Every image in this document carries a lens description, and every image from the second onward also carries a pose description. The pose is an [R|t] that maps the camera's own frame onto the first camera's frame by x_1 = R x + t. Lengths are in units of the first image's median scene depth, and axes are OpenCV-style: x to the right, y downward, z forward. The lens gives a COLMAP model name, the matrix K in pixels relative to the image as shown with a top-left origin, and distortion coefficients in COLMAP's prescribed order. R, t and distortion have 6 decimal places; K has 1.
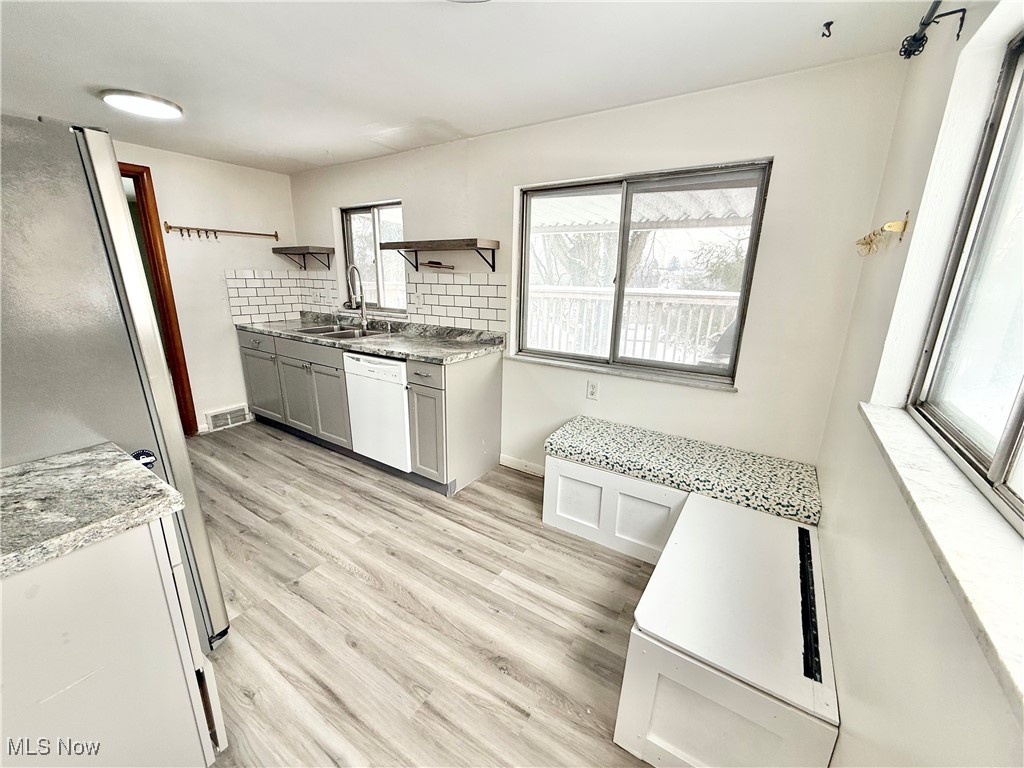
lens RADIAL K [[413.8, 0, 511.4], [0, 413.8, 380.2], [0, 0, 1]] dist [0.008697, -0.000403]
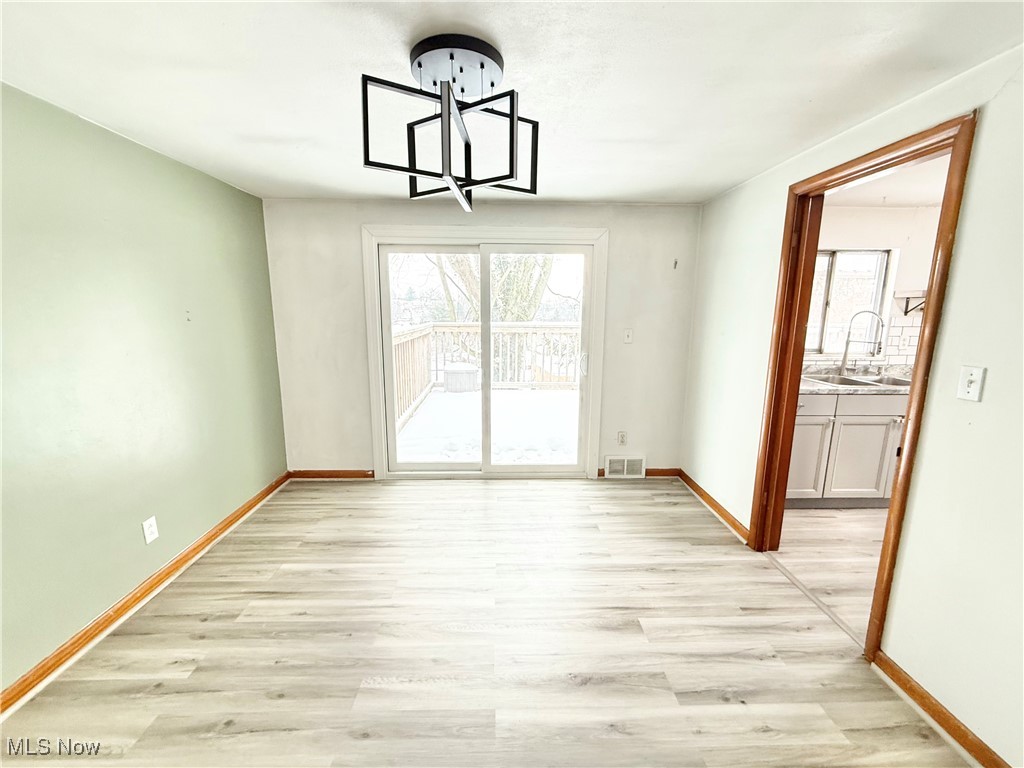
lens RADIAL K [[413.8, 0, 511.7], [0, 413.8, 379.7], [0, 0, 1]] dist [0.008697, -0.000403]
pose [[0.821575, -0.109974, 0.559393, -1.686643], [0.149558, 0.988428, -0.025334, -0.226259], [-0.550134, 0.104476, 0.828515, 0.688912]]
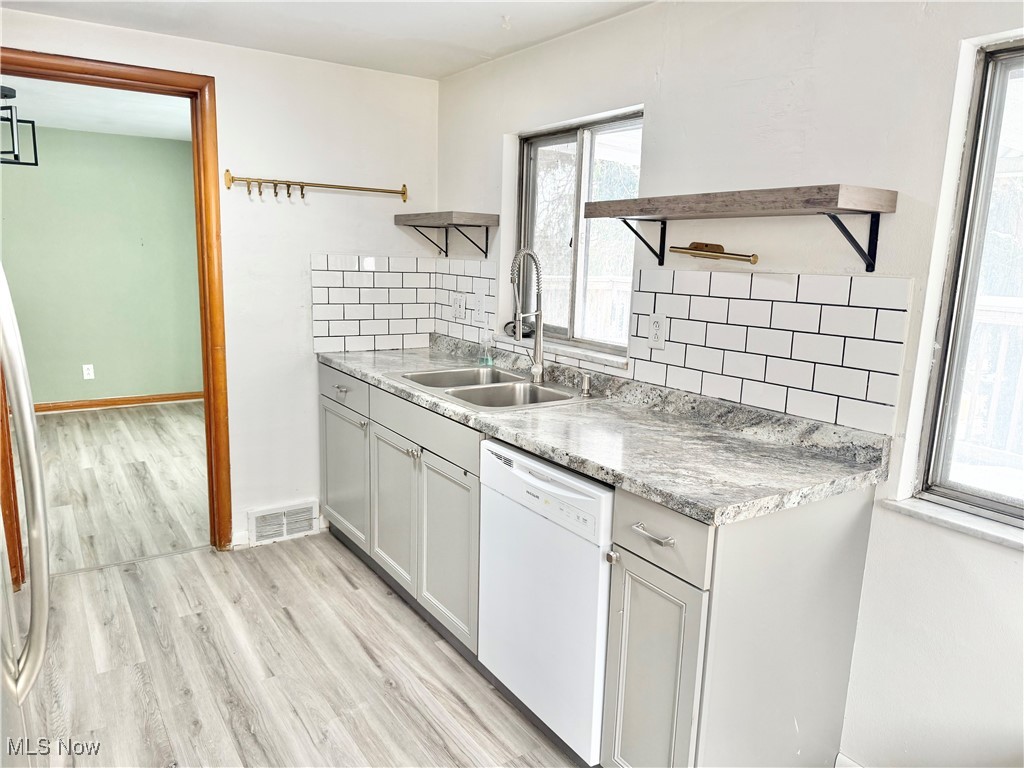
lens RADIAL K [[719.7, 0, 512.9], [0, 719.7, 384.3], [0, 0, 1]] dist [0.045213, -0.017789]
pose [[0.920395, 0.085491, -0.381530, -0.071662], [-0.116074, 0.991555, -0.057834, -0.077127], [0.373364, 0.097516, 0.922545, 0.255323]]
